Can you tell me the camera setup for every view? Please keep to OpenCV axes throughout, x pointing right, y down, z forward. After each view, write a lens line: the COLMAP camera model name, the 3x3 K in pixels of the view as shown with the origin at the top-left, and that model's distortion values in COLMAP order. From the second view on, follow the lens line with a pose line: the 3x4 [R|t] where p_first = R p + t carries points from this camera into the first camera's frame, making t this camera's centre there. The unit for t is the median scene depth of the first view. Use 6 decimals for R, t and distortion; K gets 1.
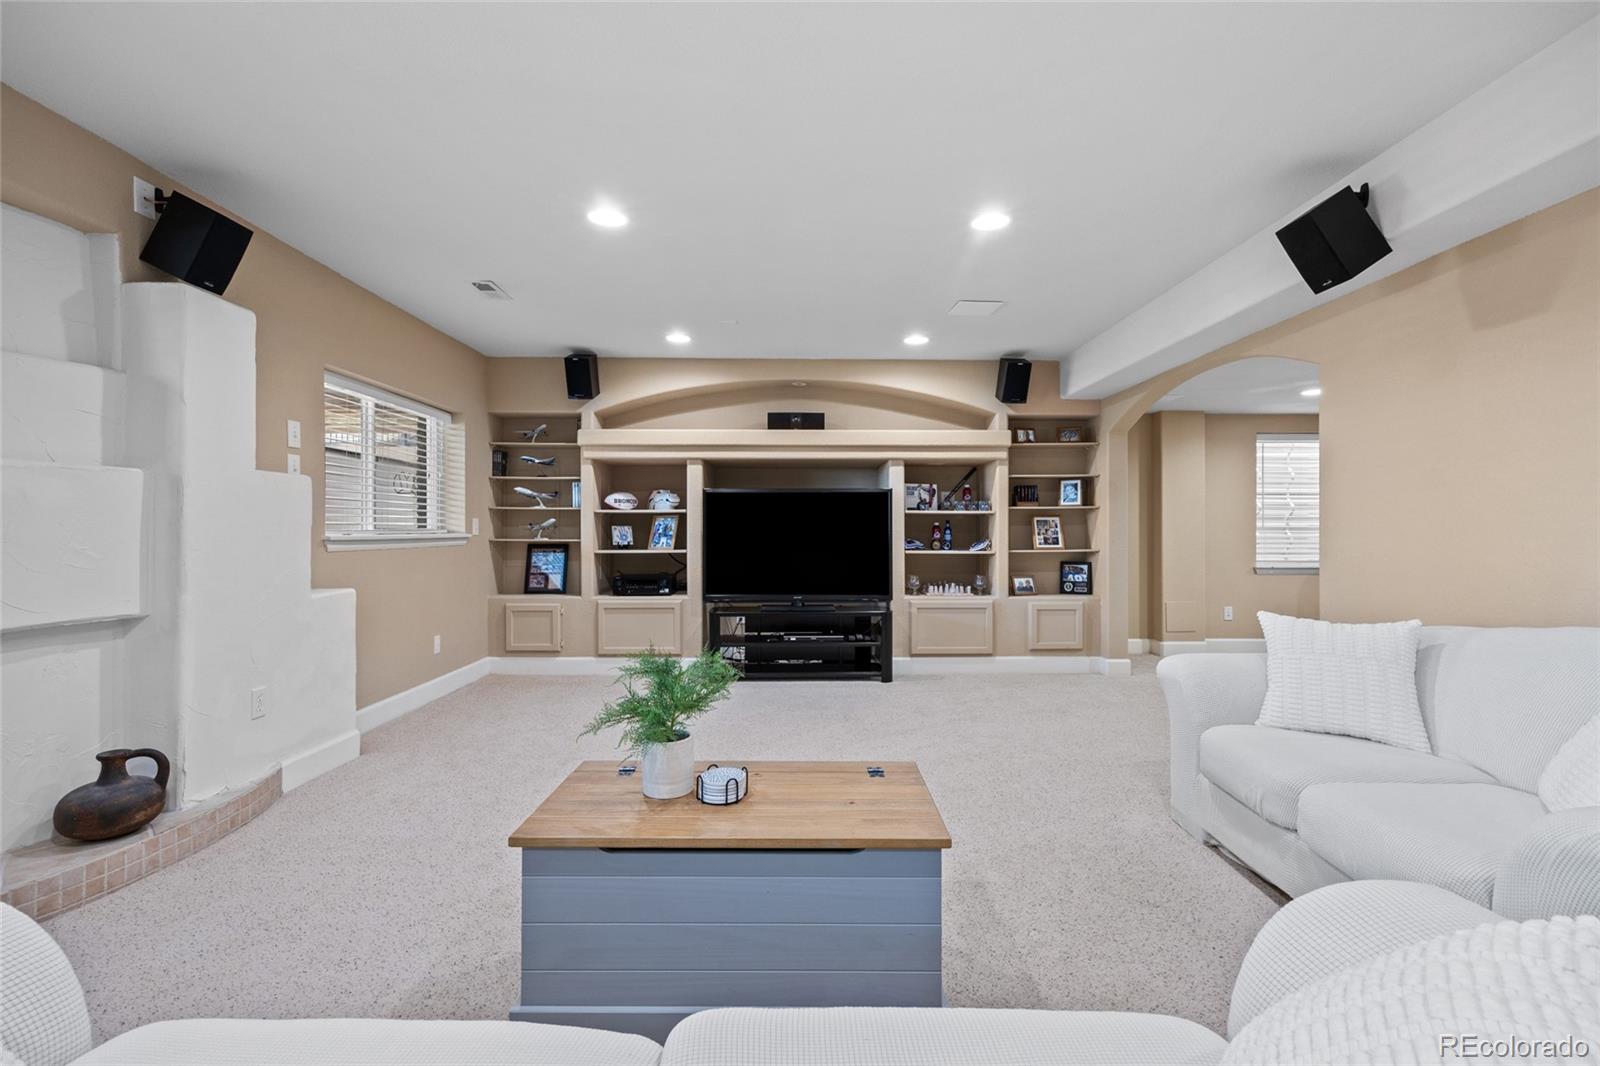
lens RADIAL K [[702.5, 0, 798.8], [0, 702.5, 530.5], [0, 0, 1]] dist [0.008128, -0.001426]
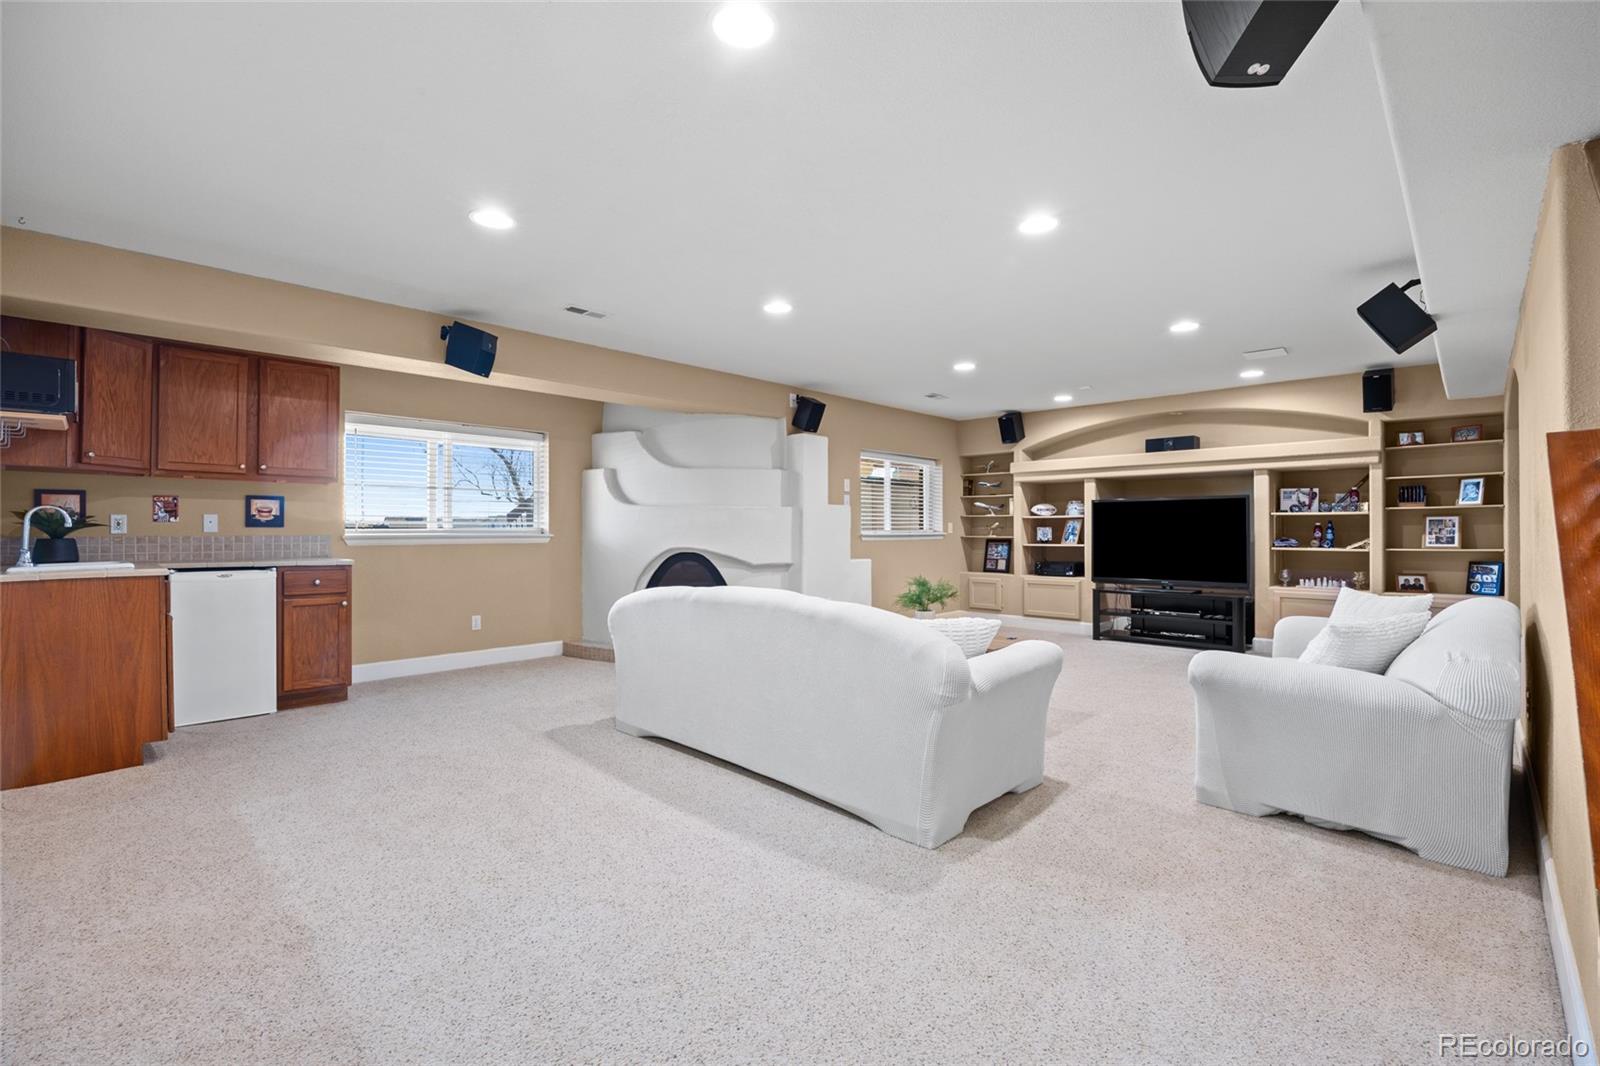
lens RADIAL K [[702.5, 0, 802.9], [0, 702.5, 532.1], [0, 0, 1]] dist [0.008128, -0.001426]
pose [[0.711165, 0.000321, -0.703025, 0.419615], [0.001275, 0.999998, 0.001747, 0.000326], [0.703024, -0.002139, 0.711163, -0.370620]]
